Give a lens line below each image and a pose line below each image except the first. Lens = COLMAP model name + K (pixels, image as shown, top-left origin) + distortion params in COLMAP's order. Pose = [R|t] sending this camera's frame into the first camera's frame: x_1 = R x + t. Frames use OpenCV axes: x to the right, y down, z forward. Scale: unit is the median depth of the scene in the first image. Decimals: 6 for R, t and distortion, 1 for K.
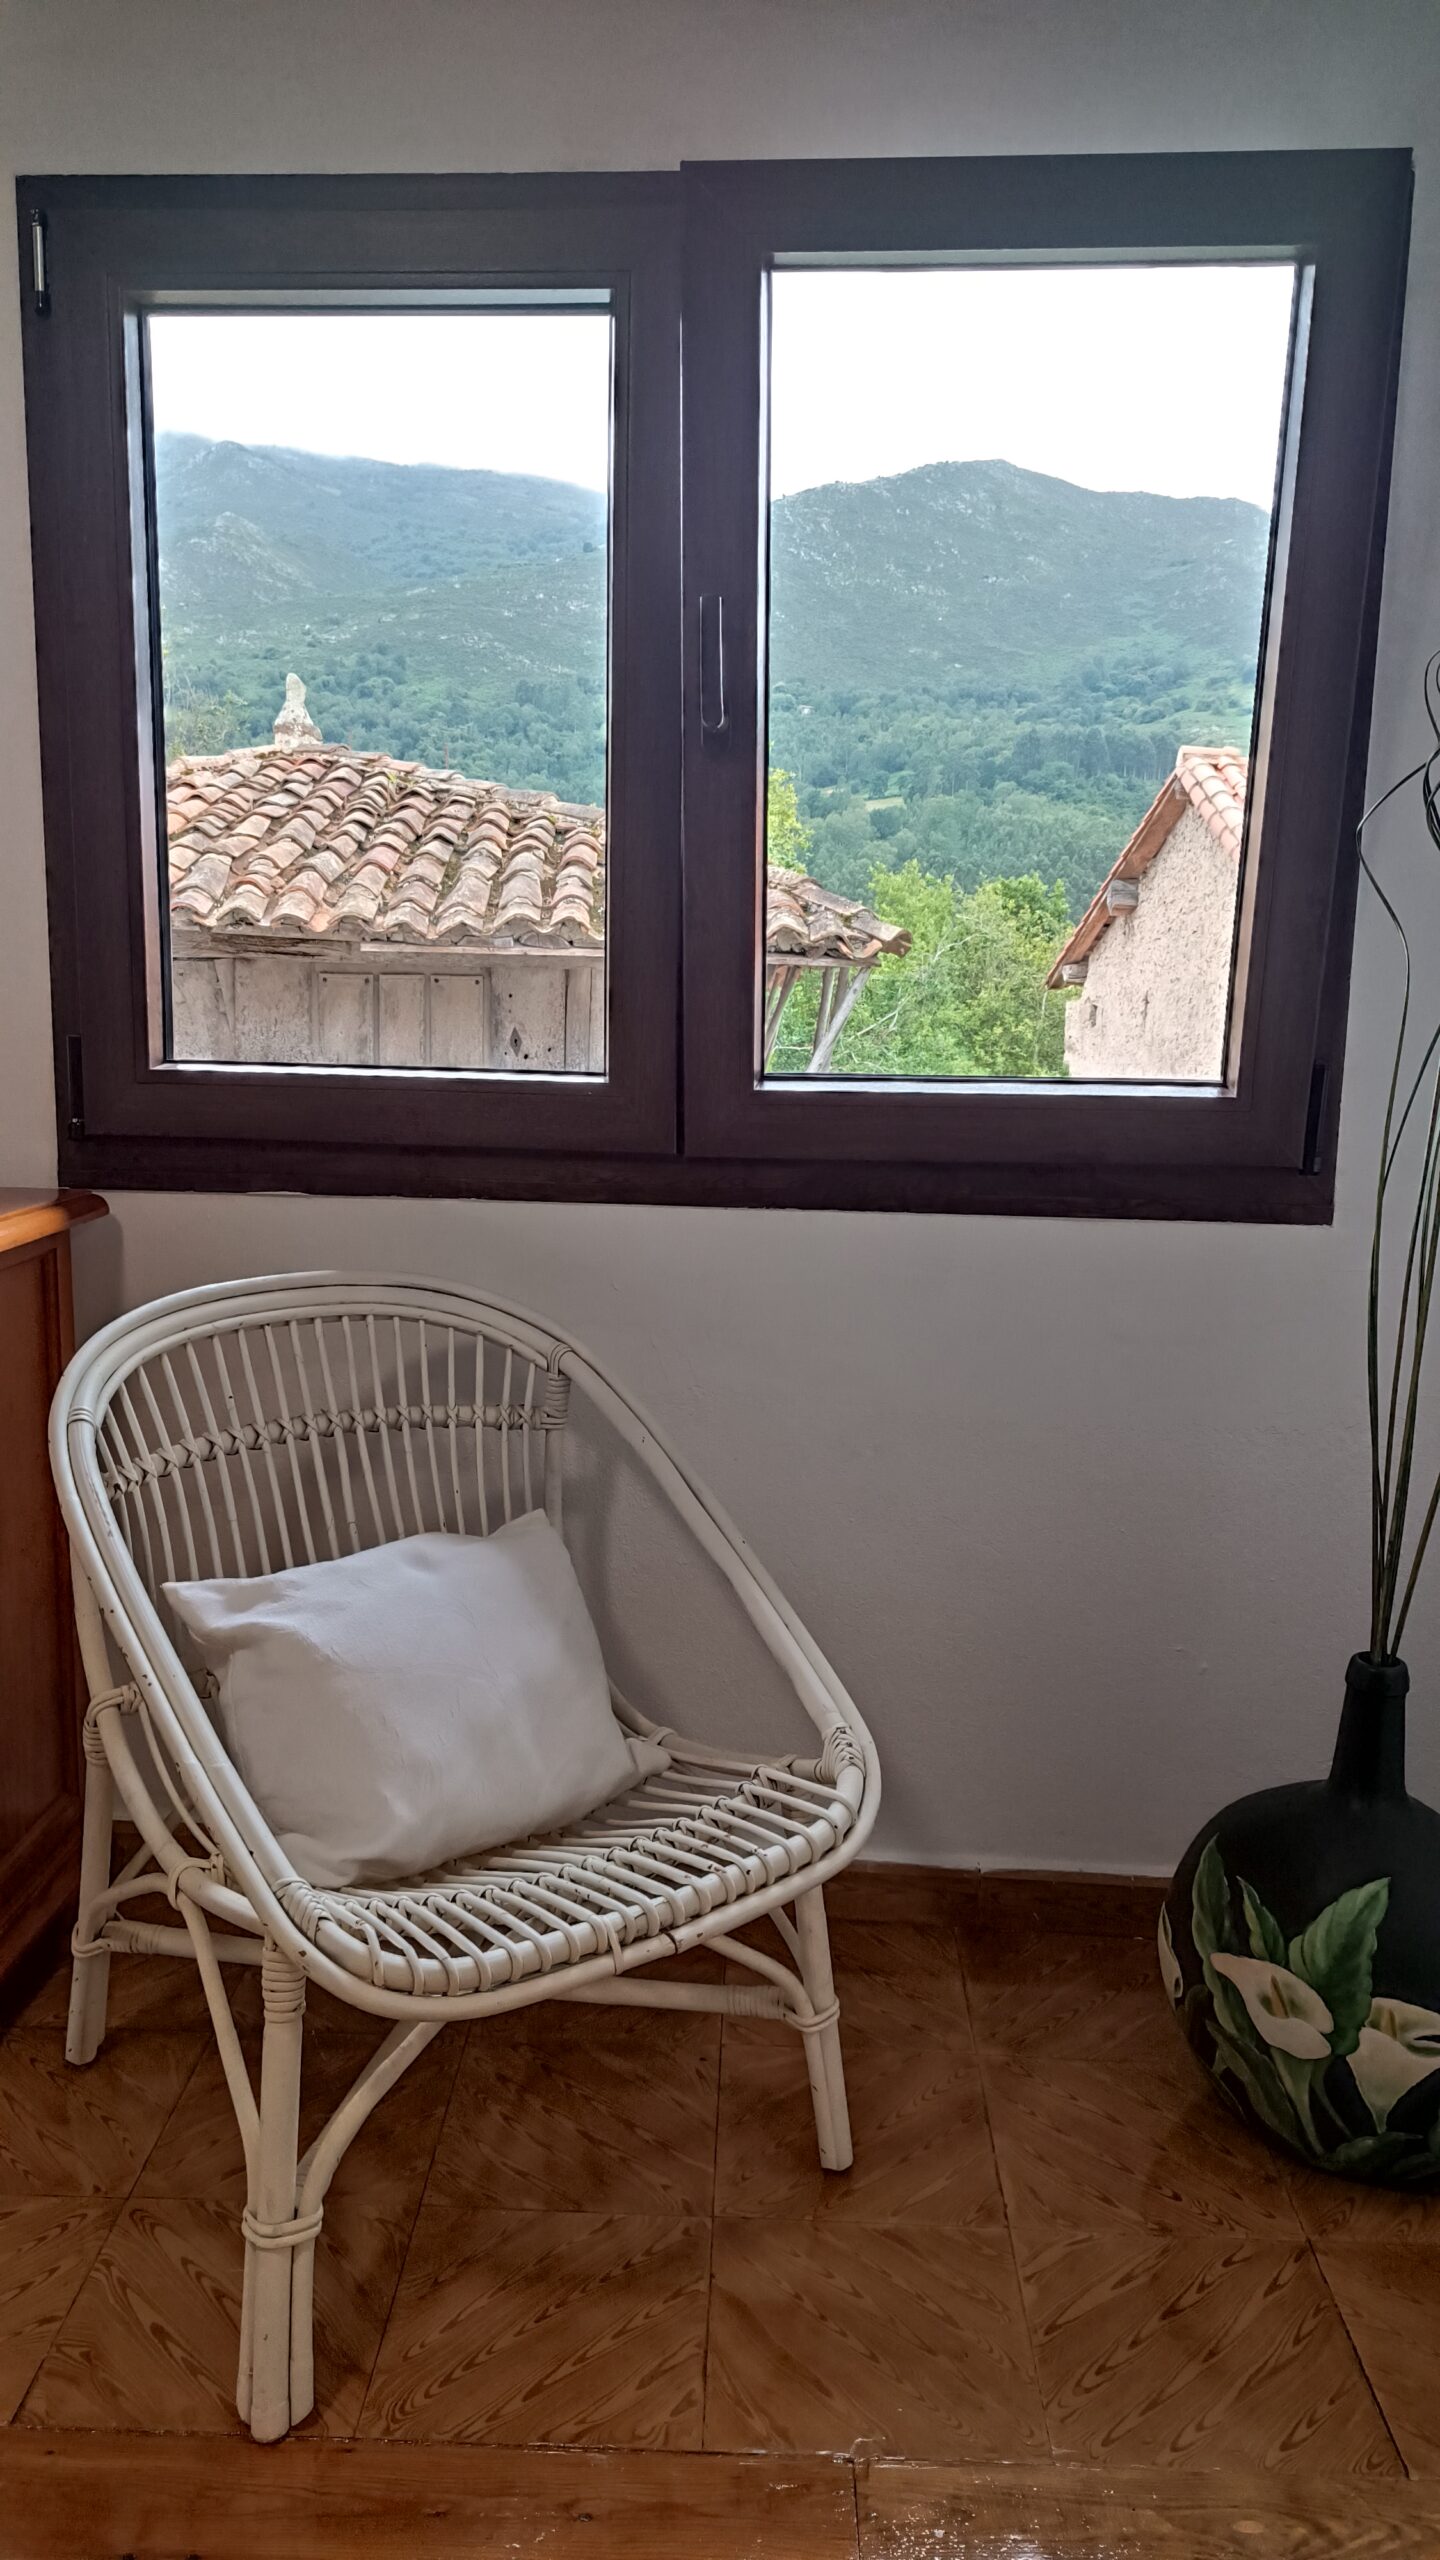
lens RADIAL K [[1814.2, 0, 705.6], [0, 1814.2, 1287.2], [0, 0, 1]] dist [0.007919, -0.001148]
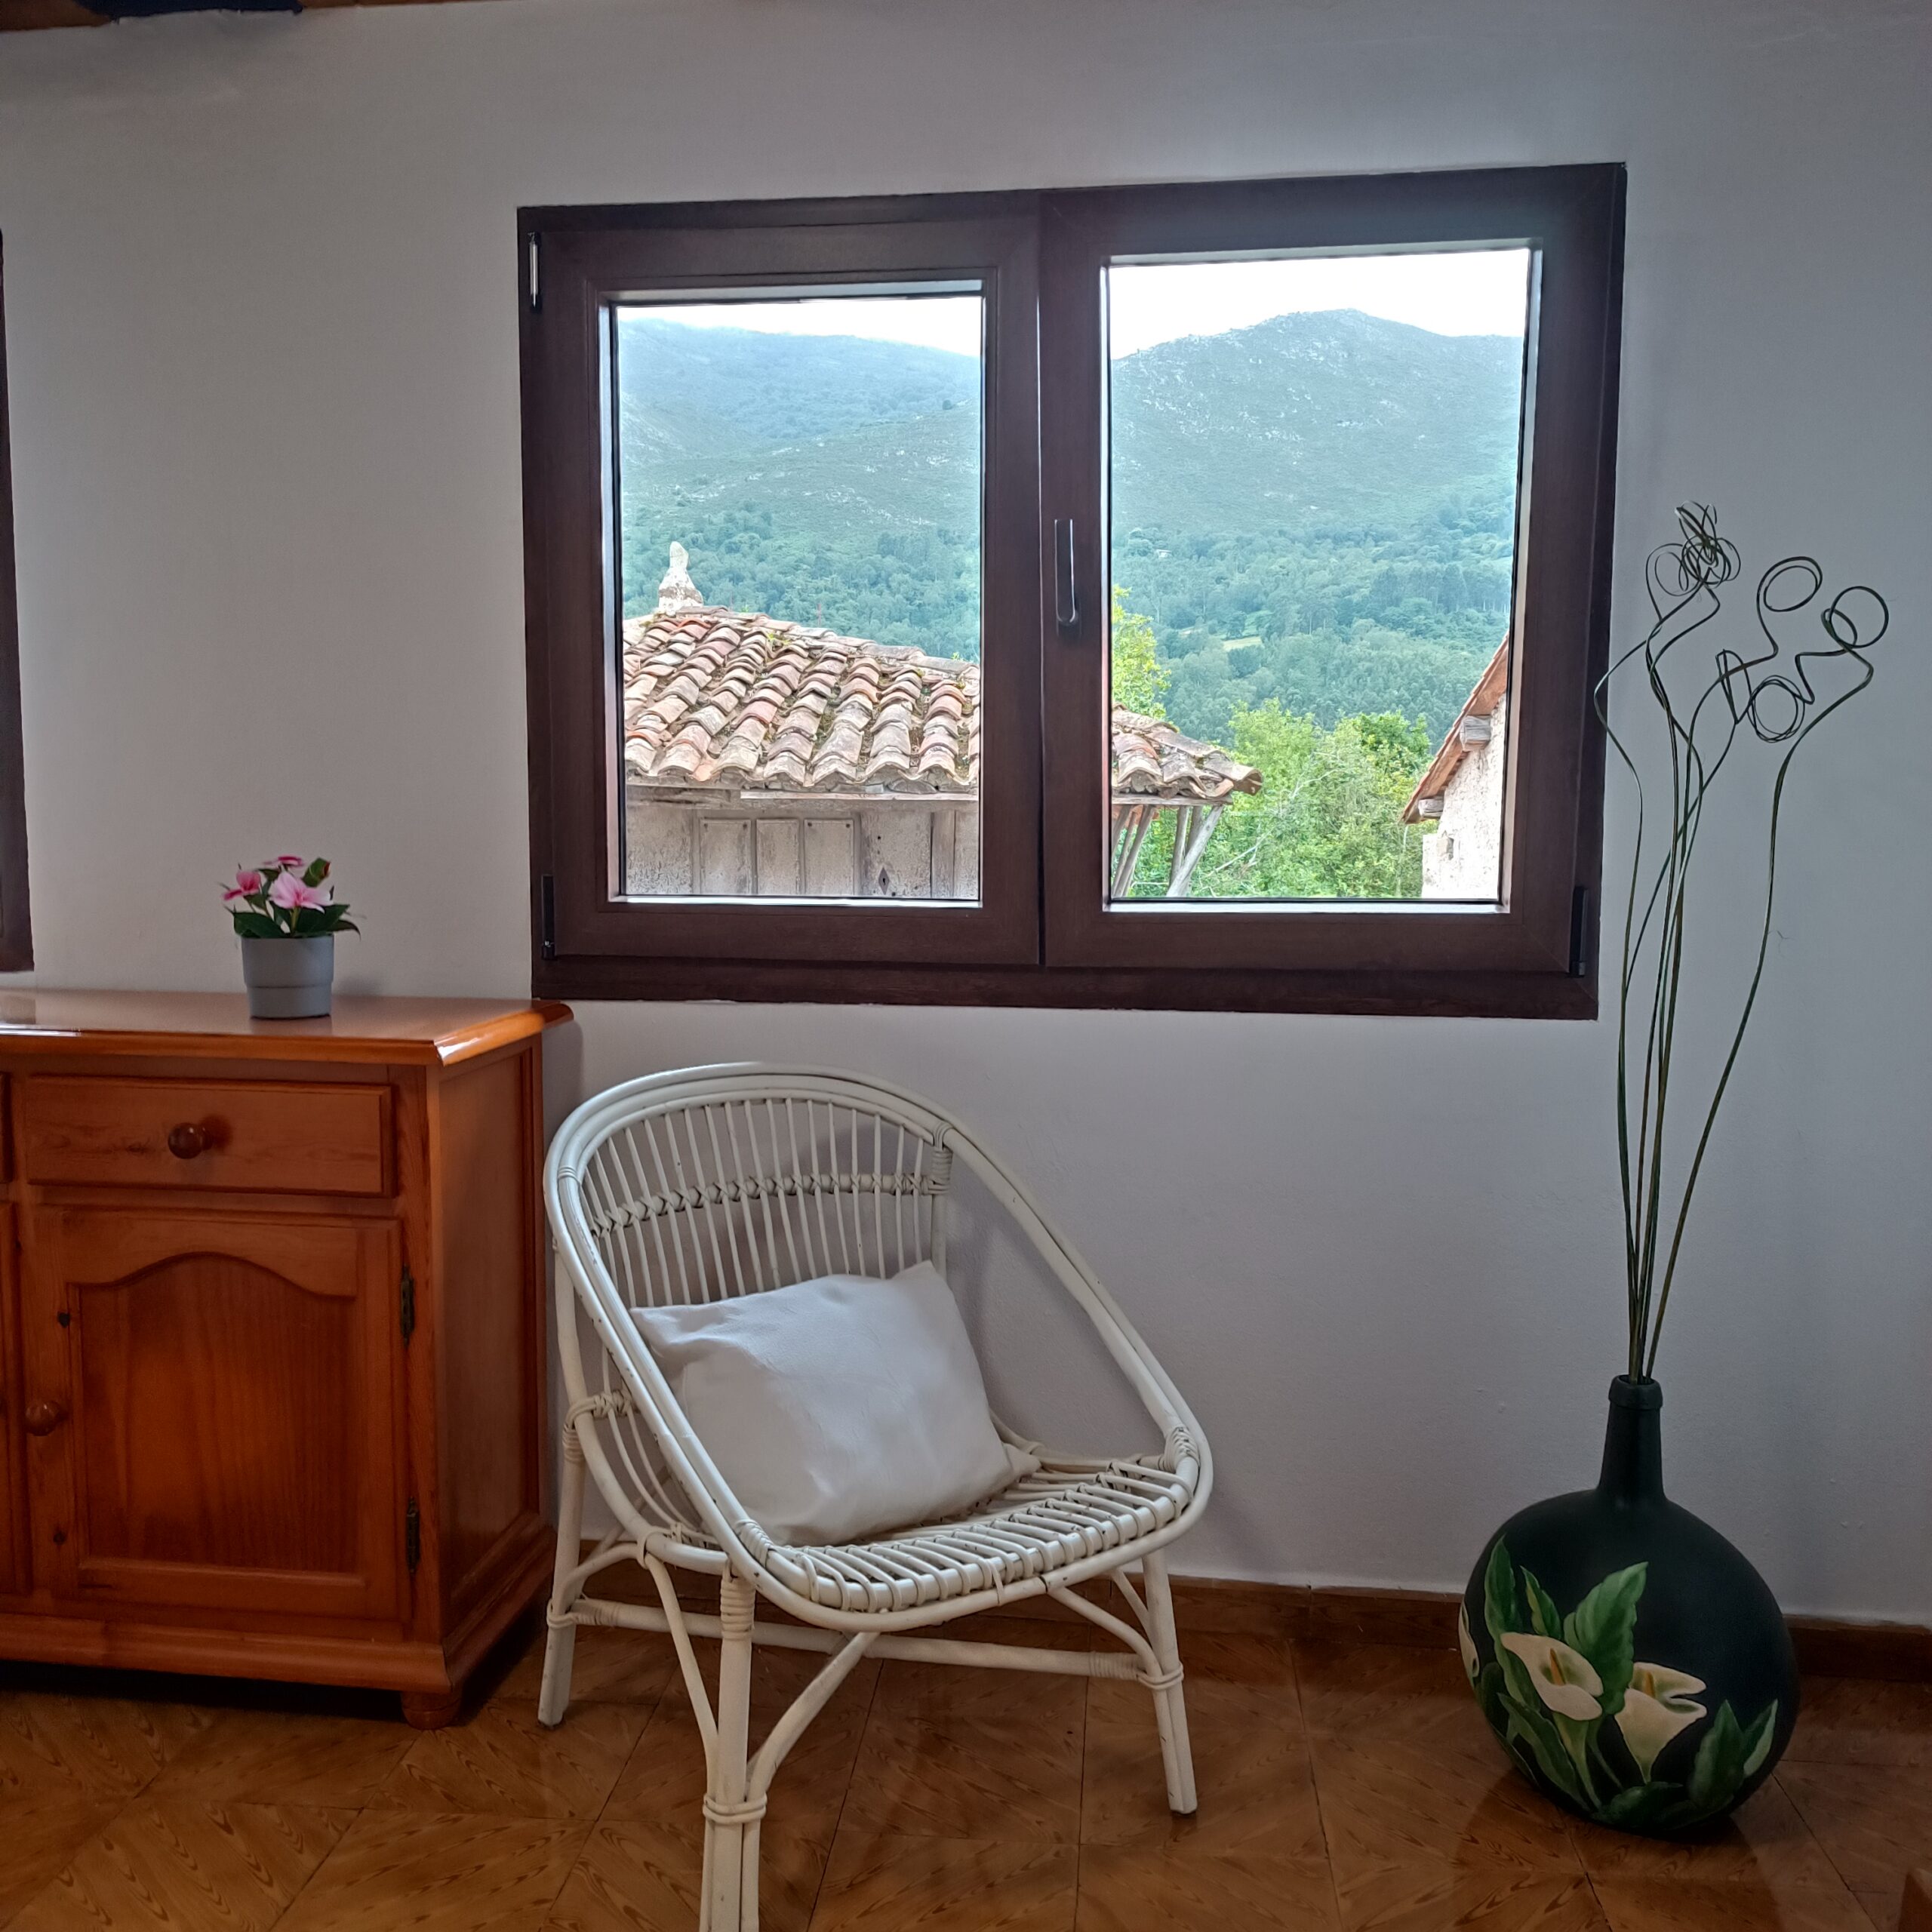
lens RADIAL K [[1832.0, 0, 966.0], [0, 1832.0, 966.0], [0, 0, 1]] dist [0.022208, -0.023657]
pose [[0.998400, -0.010697, -0.055528, 0.002702], [0.005771, 0.996093, -0.088124, 0.036352], [0.056253, 0.087663, 0.994561, -0.228229]]
